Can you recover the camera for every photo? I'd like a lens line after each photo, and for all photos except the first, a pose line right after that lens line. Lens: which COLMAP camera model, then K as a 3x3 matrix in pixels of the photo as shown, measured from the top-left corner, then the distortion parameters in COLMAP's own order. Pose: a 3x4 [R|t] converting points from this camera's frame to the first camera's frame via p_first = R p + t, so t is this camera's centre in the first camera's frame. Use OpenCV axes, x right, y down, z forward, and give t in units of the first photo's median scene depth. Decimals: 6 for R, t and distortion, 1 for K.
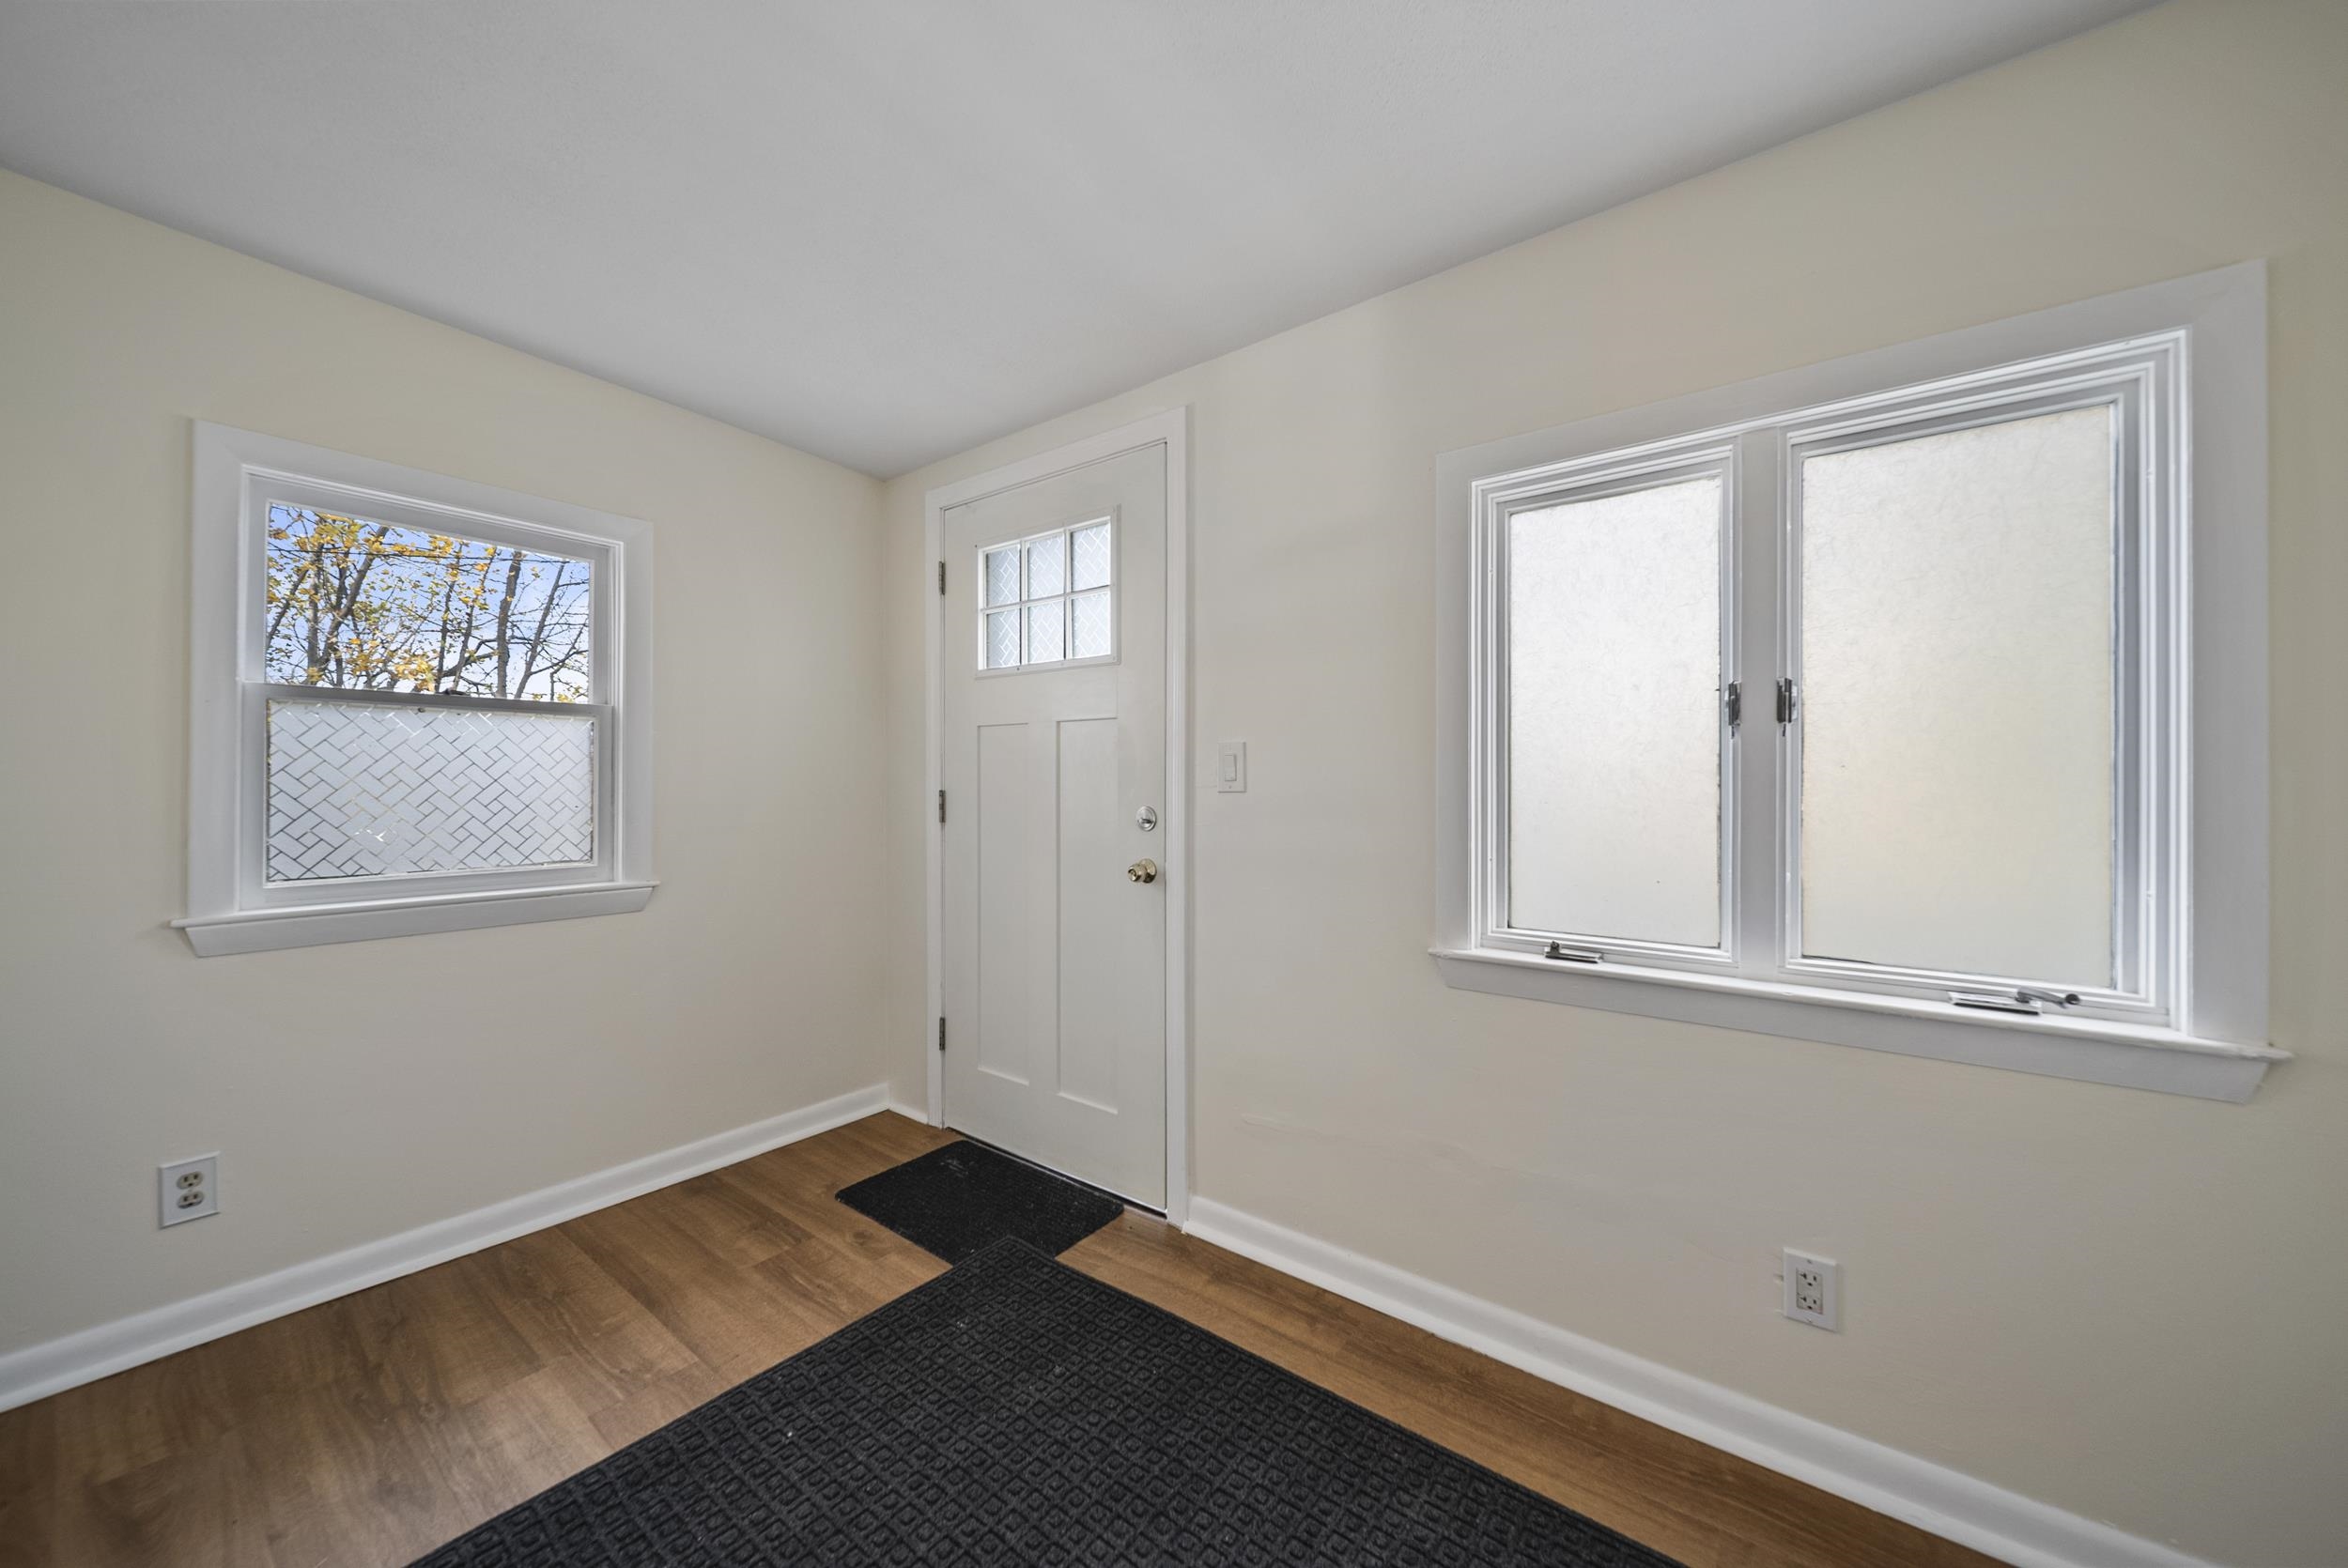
lens RADIAL K [[831.7, 0, 1167.3], [0, 831.7, 781.9], [0, 0, 1]] dist [-0.001688, -0.000643]
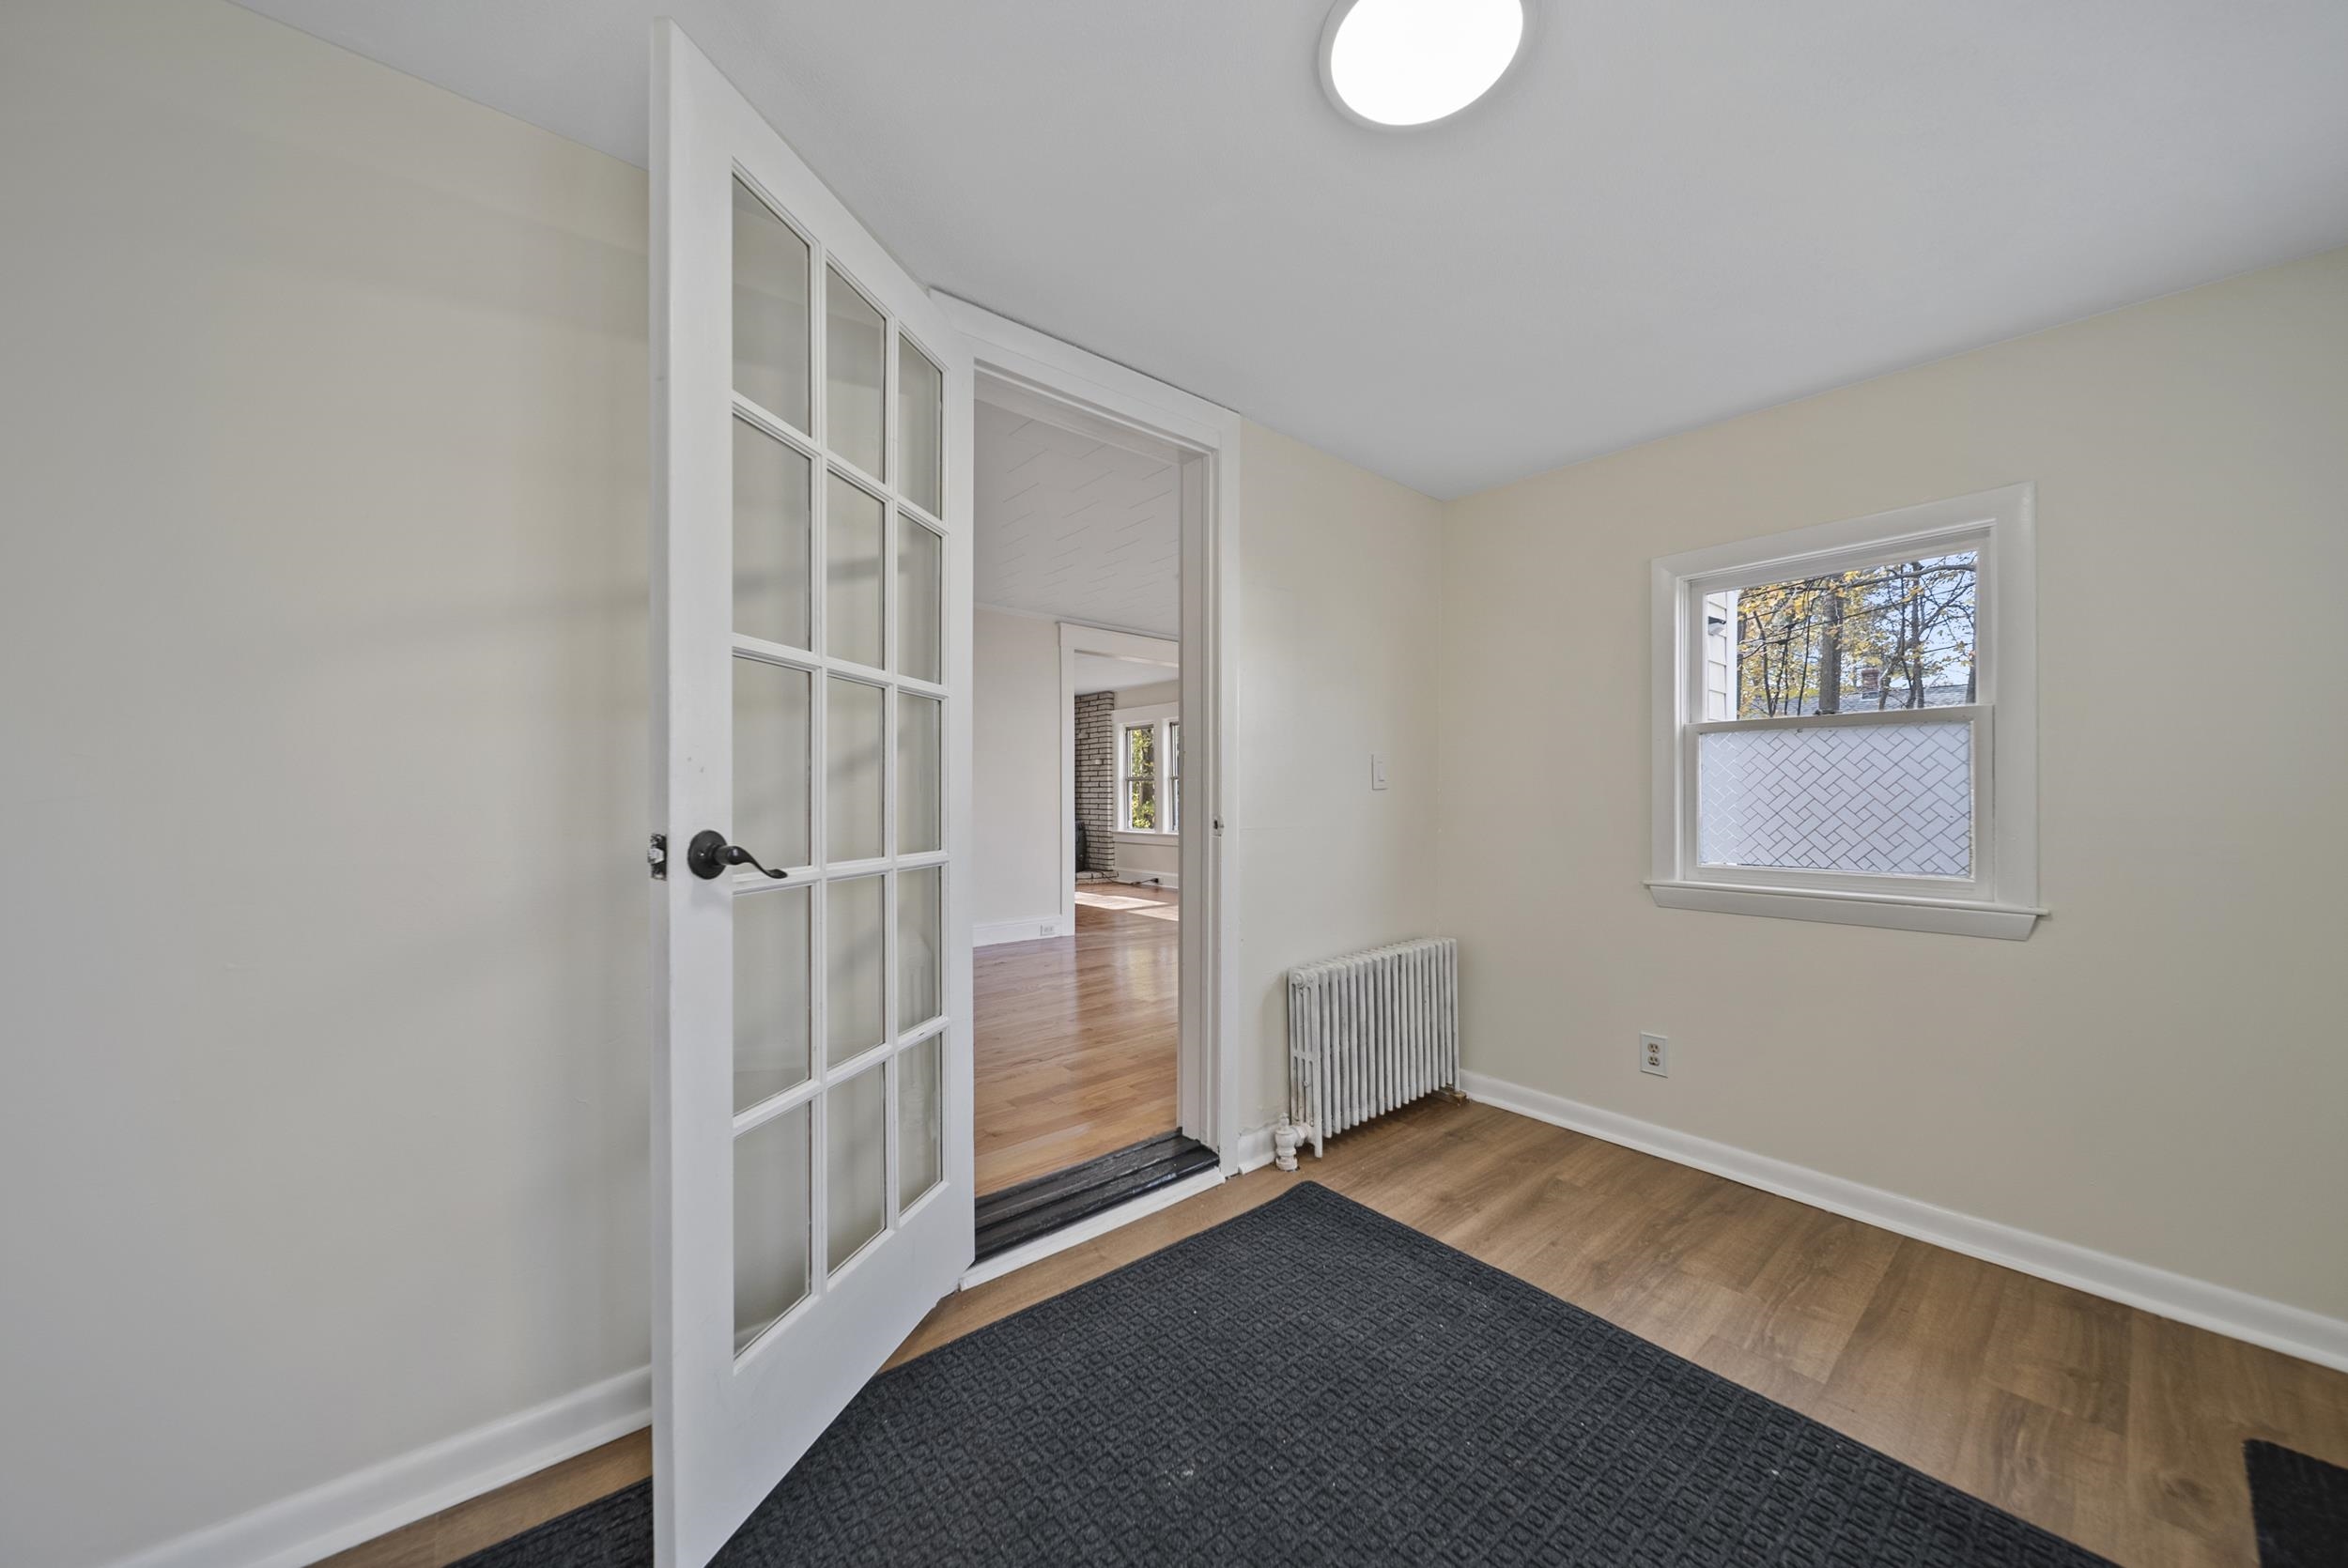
lens RADIAL K [[831.7, 0, 1167.3], [0, 831.7, 781.9], [0, 0, 1]] dist [-0.001688, -0.000643]
pose [[-0.227625, -0.014841, -0.973636, 0.526610], [0.008576, 0.999815, -0.017245, -0.001742], [0.973711, -0.012276, -0.227456, 0.439163]]
